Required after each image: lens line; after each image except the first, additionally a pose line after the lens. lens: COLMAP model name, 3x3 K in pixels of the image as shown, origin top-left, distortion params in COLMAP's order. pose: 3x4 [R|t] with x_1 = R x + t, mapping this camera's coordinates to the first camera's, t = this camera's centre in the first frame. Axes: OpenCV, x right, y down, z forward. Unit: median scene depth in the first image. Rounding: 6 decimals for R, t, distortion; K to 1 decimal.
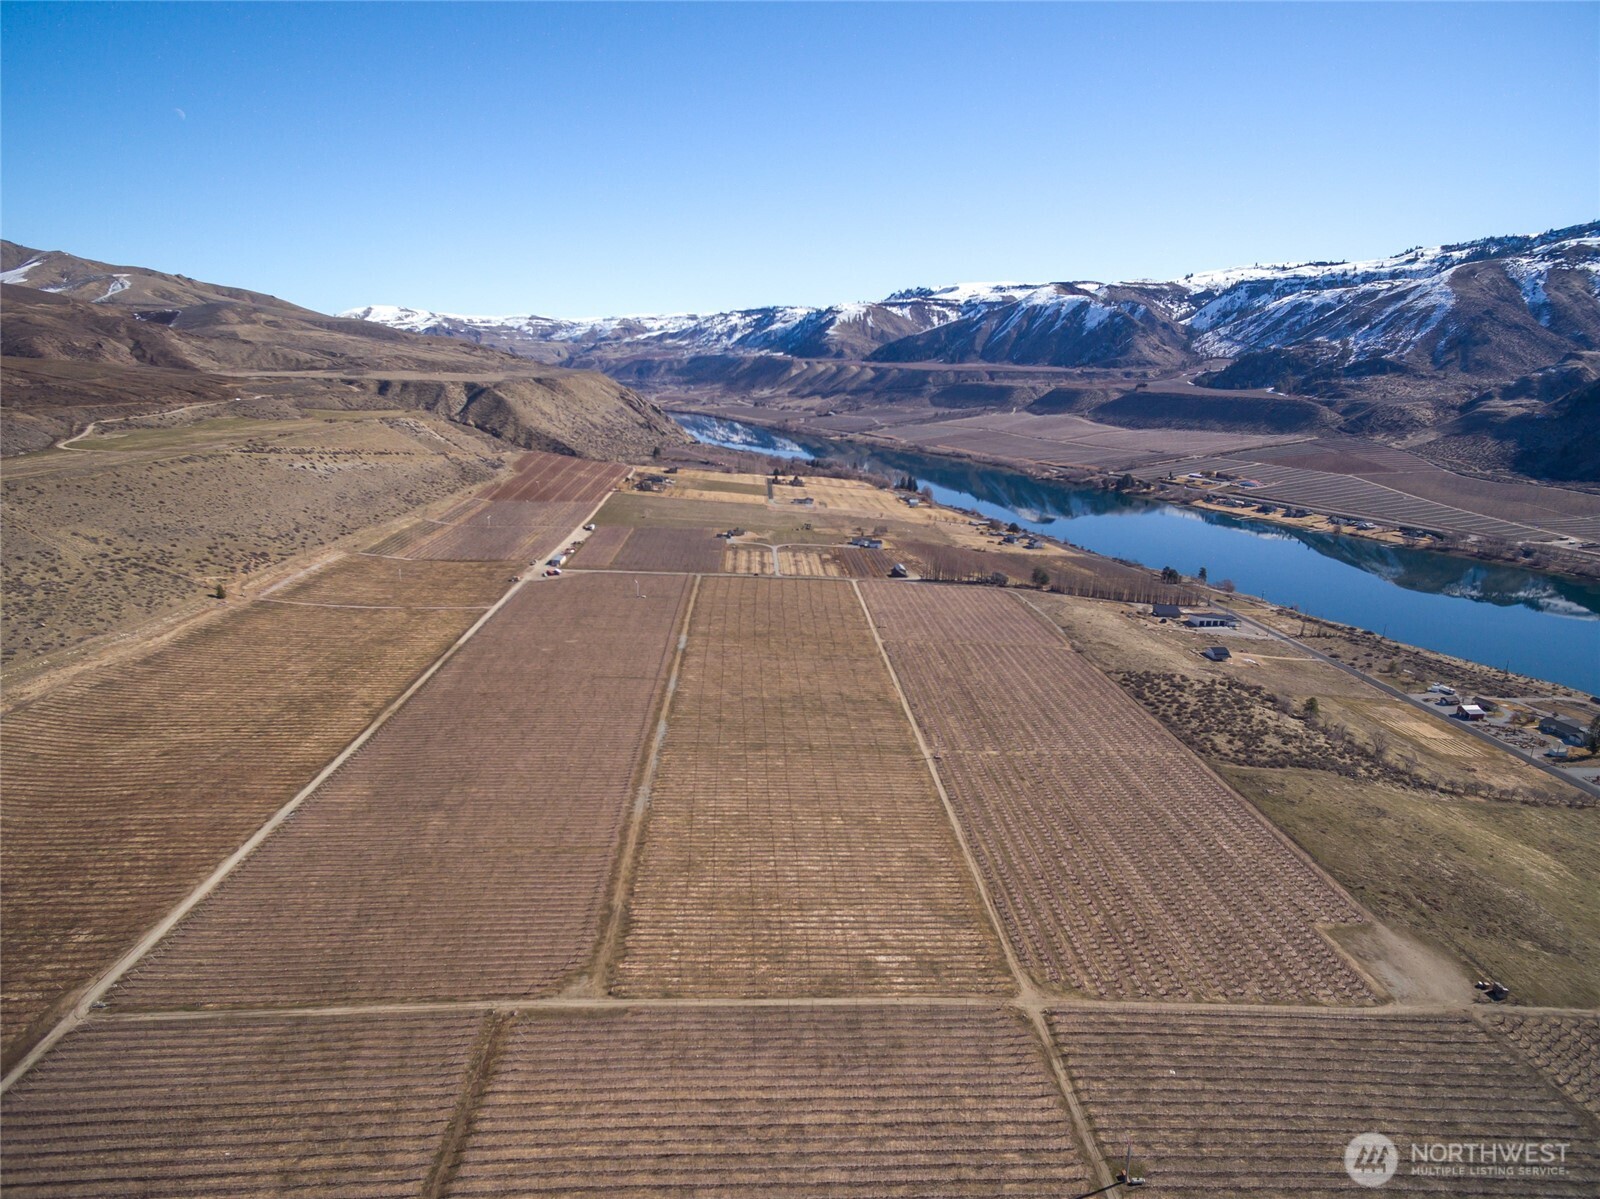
lens RADIAL K [[901.8, 0, 791.6], [0, 901.8, 597.8], [0, 0, 1]] dist [0.008107, -0.002572]
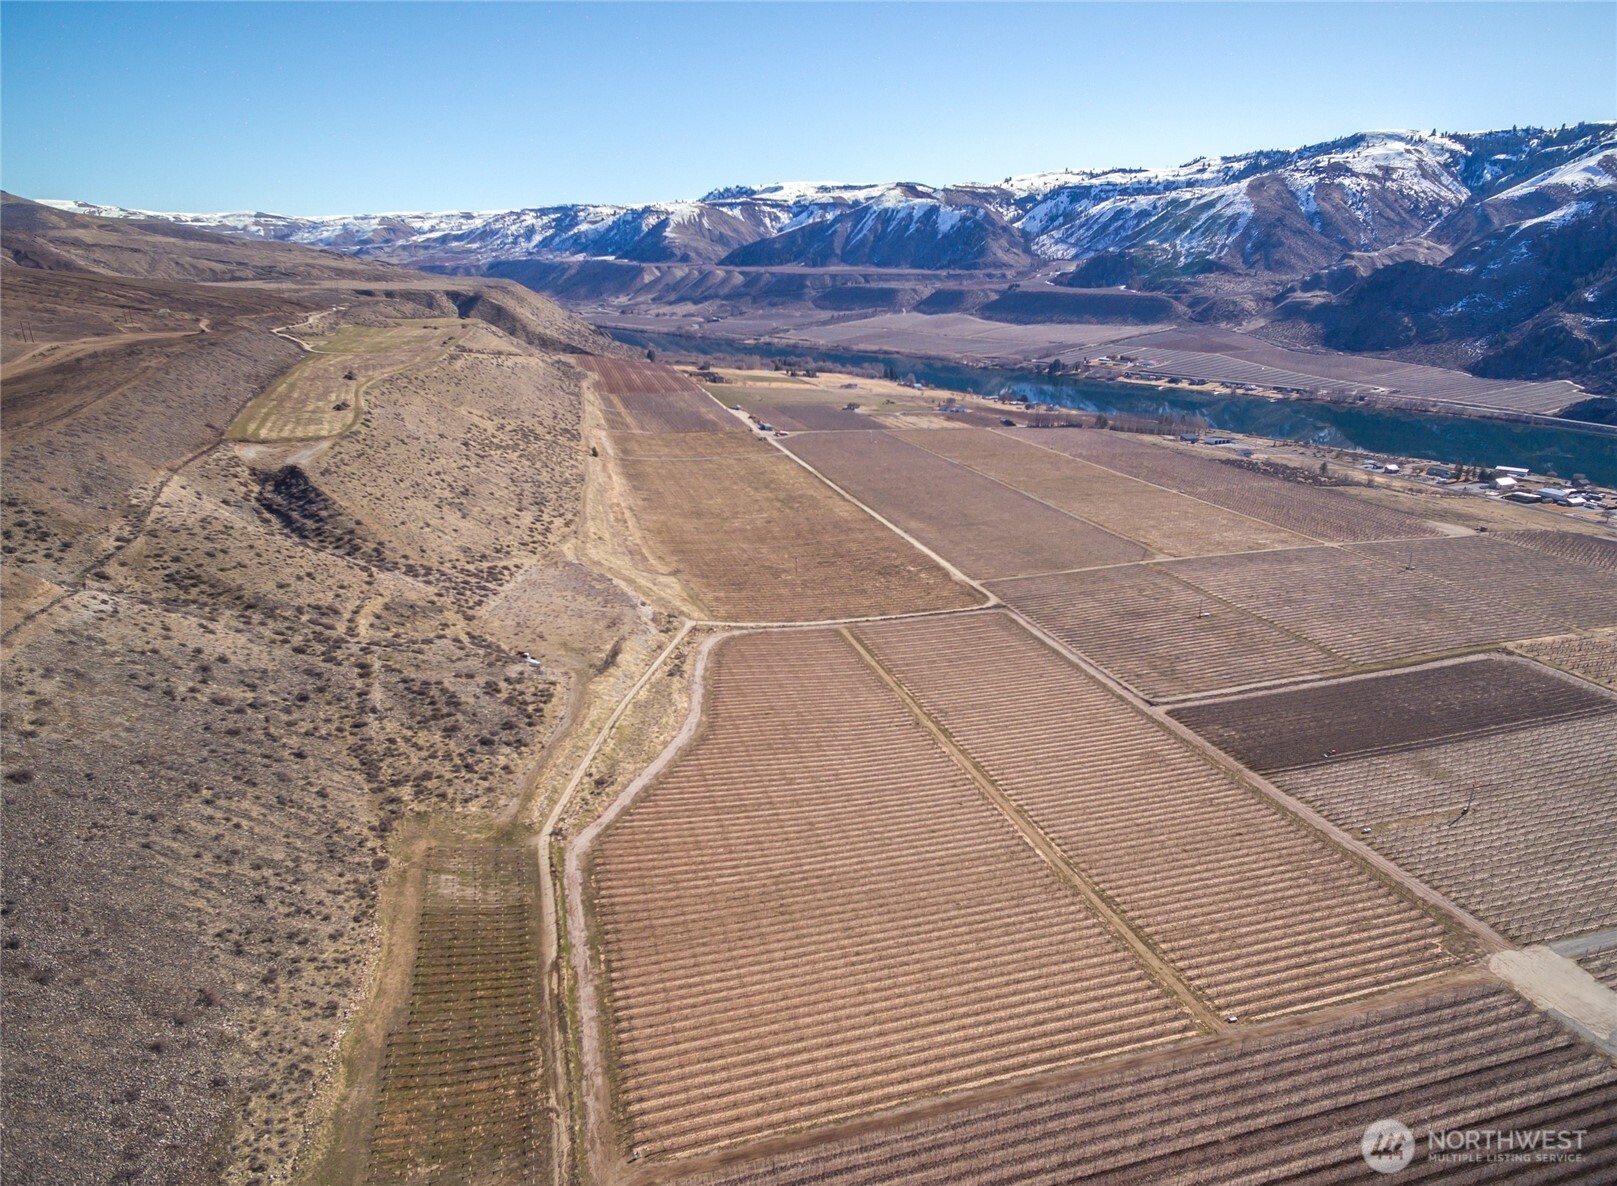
lens RADIAL K [[958.9, 0, 848.5], [0, 958.9, 603.5], [0, 0, 1]] dist [0.007651, -0.002705]
pose [[0.959234, -0.102311, 0.263444, -0.196113], [0.080218, 0.992399, 0.093323, 0.032447], [-0.270989, -0.068386, 0.960150, -0.129508]]
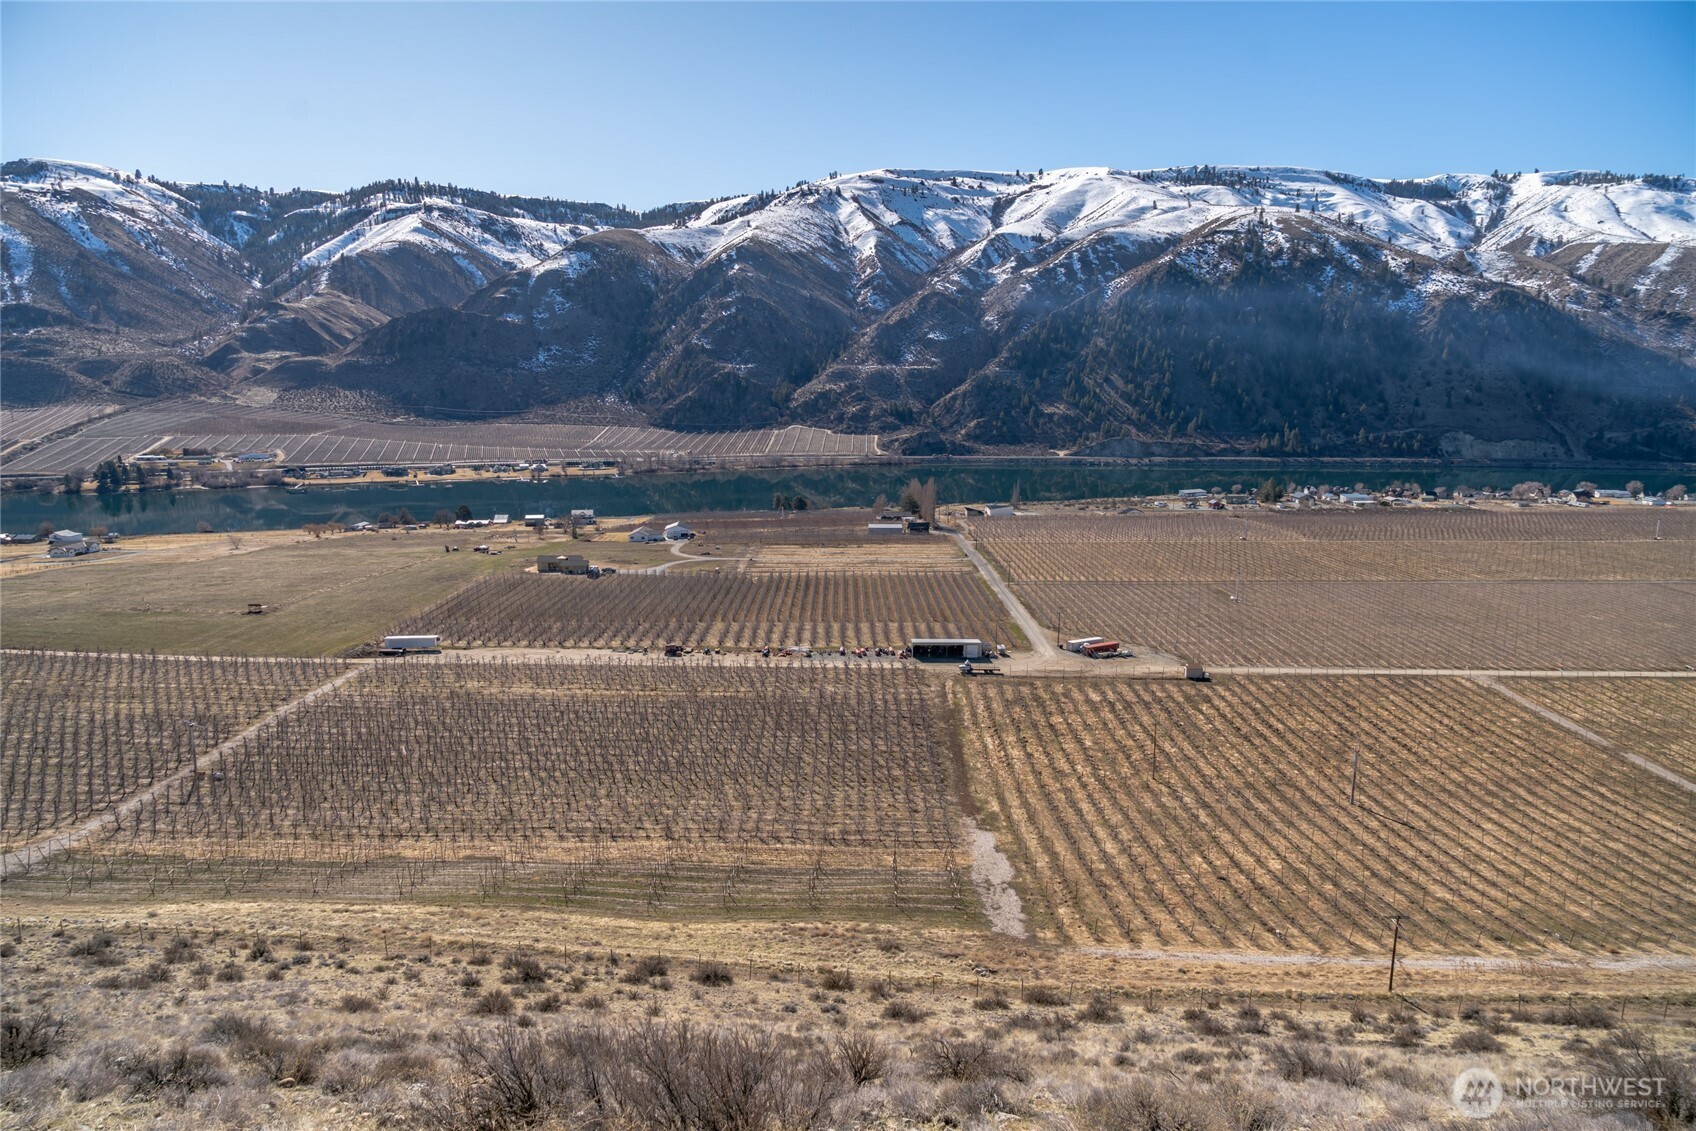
lens RADIAL K [[1126.2, 0, 857.1], [0, 1126.2, 571.3], [0, 0, 1]] dist [-0.030488, 0.016433]
pose [[0.032522, -0.188577, 0.981520, -0.239773], [0.254215, 0.951303, 0.174348, -0.053919], [-0.966601, 0.243847, 0.078878, 0.365768]]
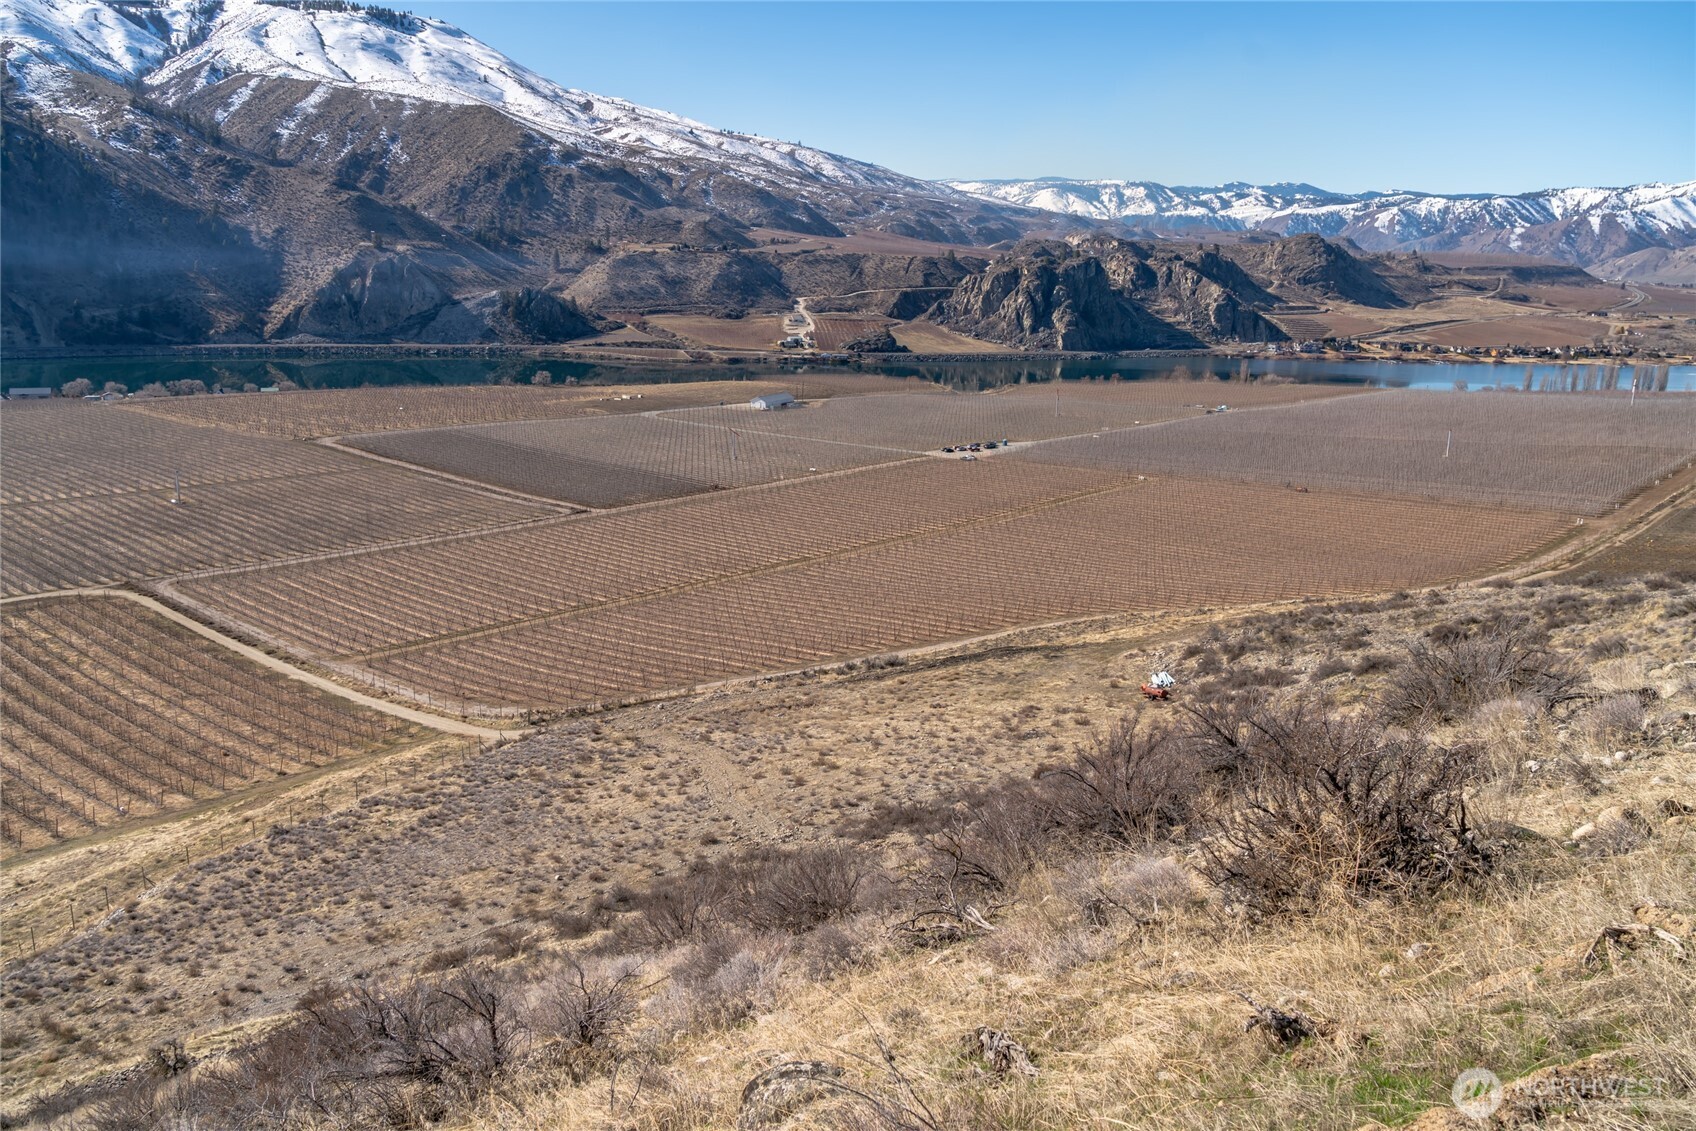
lens RADIAL K [[1364.8, 0, 848.0], [0, 1364.8, 565.5], [0, 0, 1]] dist [-0.010760, 0.029692]
pose [[-0.695701, -0.187470, 0.693437, -0.253340], [0.157964, 0.901788, 0.402277, 0.009283], [-0.700747, 0.389402, -0.597762, 0.130515]]
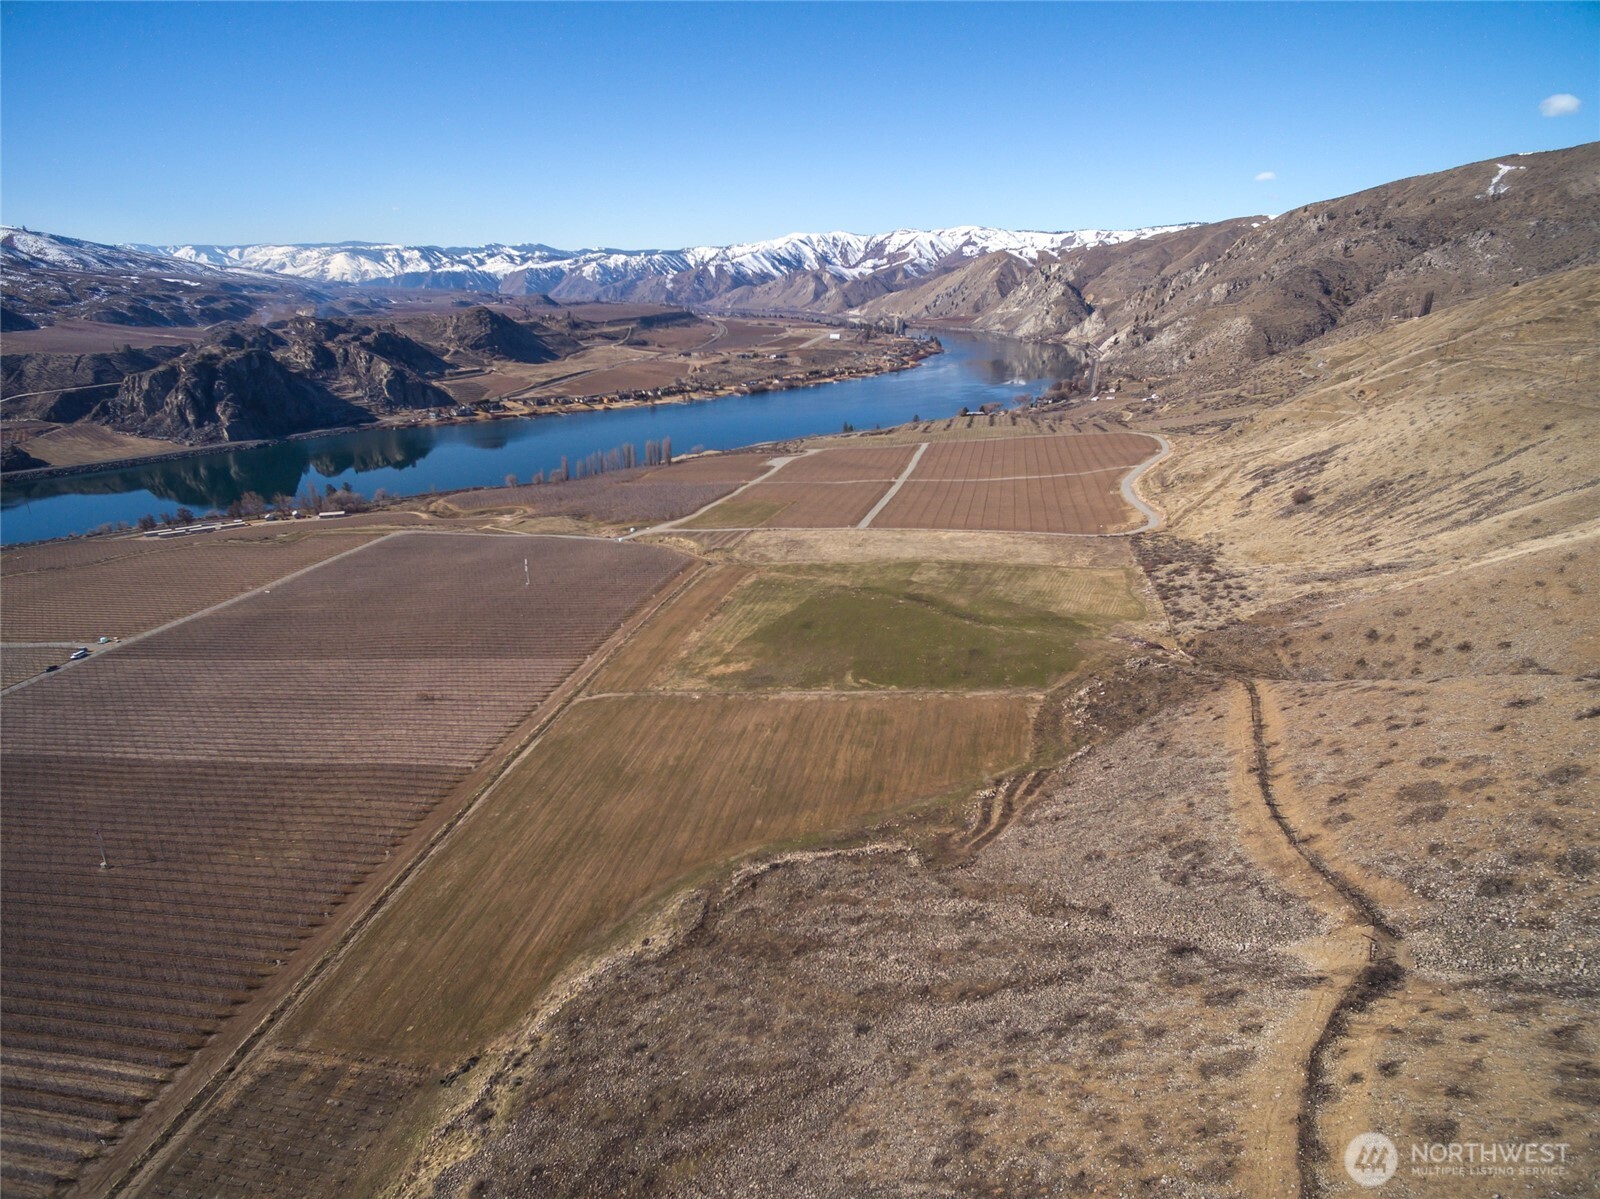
lens RADIAL K [[901.8, 0, 791.6], [0, 901.8, 597.8], [0, 0, 1]] dist [0.008107, -0.002572]
pose [[-0.970780, -0.071269, 0.229143, -0.263225], [0.069262, 0.831025, 0.551906, 0.020313], [-0.229758, 0.551650, -0.801806, -0.033597]]
